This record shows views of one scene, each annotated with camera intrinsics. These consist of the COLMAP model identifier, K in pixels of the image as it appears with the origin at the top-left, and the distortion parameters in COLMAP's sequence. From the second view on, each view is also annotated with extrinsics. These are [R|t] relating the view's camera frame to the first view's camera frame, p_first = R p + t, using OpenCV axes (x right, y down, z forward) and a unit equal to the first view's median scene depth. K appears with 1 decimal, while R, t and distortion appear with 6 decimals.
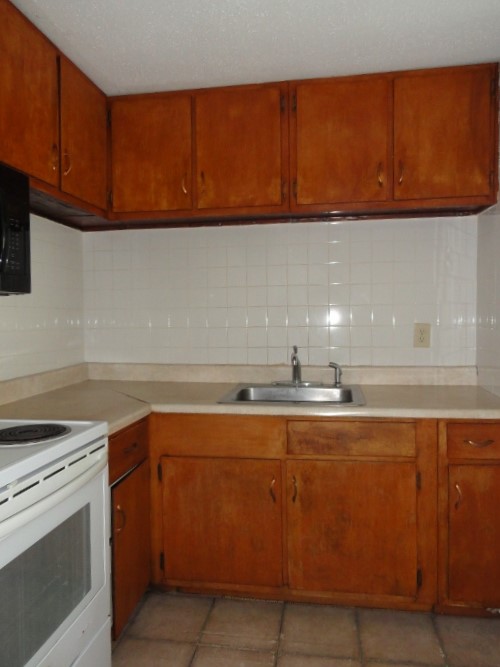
lens RADIAL K [[487.7, 0, 250.0], [0, 487.7, 333.5], [0, 0, 1]] dist [0.004438, 0.008588]
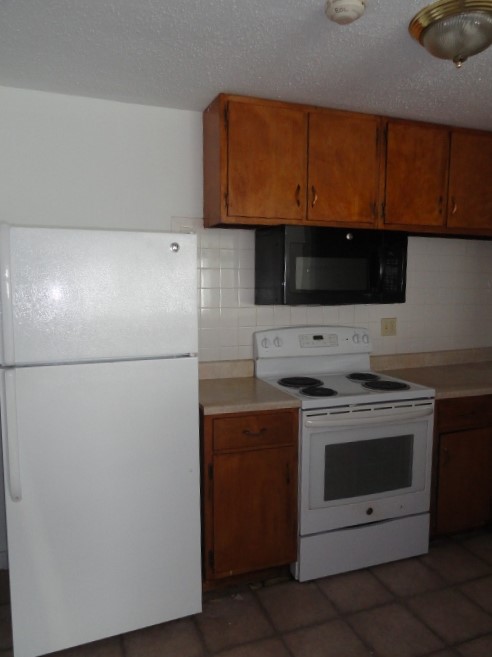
lens RADIAL K [[480.4, 0, 246.0], [0, 480.4, 328.5], [0, 0, 1]] dist [0.004438, 0.008588]
pose [[0.493634, 0.092979, -0.864685, 0.668294], [-0.039773, 0.995642, 0.084354, -0.107990], [0.868760, -0.007249, 0.495181, -0.249934]]
